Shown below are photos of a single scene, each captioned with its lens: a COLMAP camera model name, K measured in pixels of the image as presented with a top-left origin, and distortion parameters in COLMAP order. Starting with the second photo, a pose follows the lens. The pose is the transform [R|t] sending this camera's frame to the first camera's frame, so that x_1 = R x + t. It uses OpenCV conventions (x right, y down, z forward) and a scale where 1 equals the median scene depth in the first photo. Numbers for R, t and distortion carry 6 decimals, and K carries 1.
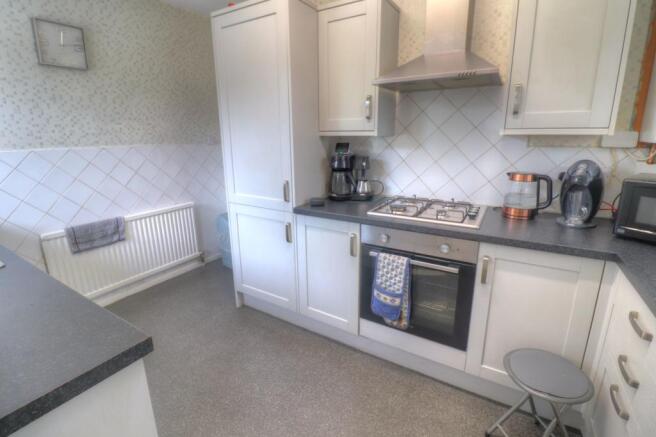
lens RADIAL K [[304.4, 0, 329.7], [0, 304.4, 216.2], [0, 0, 1]] dist [-0.001951, -0.000072]
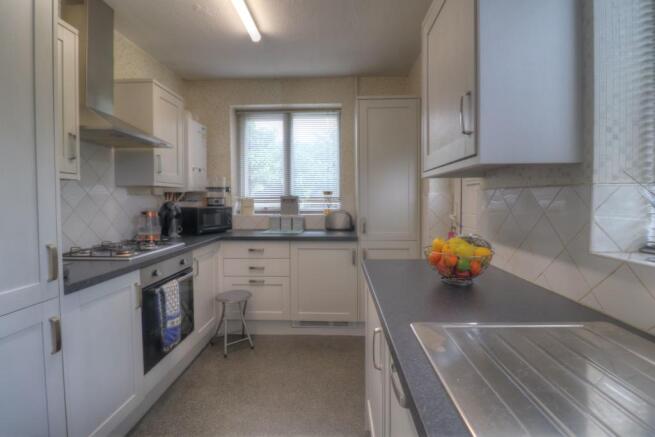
lens RADIAL K [[303.9, 0, 329.7], [0, 303.9, 201.5], [0, 0, 1]] dist [-0.001951, -0.000072]
pose [[-0.491204, -0.007318, 0.871014, -1.054481], [0.213172, 0.968547, 0.128355, -0.182484], [-0.844557, 0.248724, -0.474194, 0.915537]]
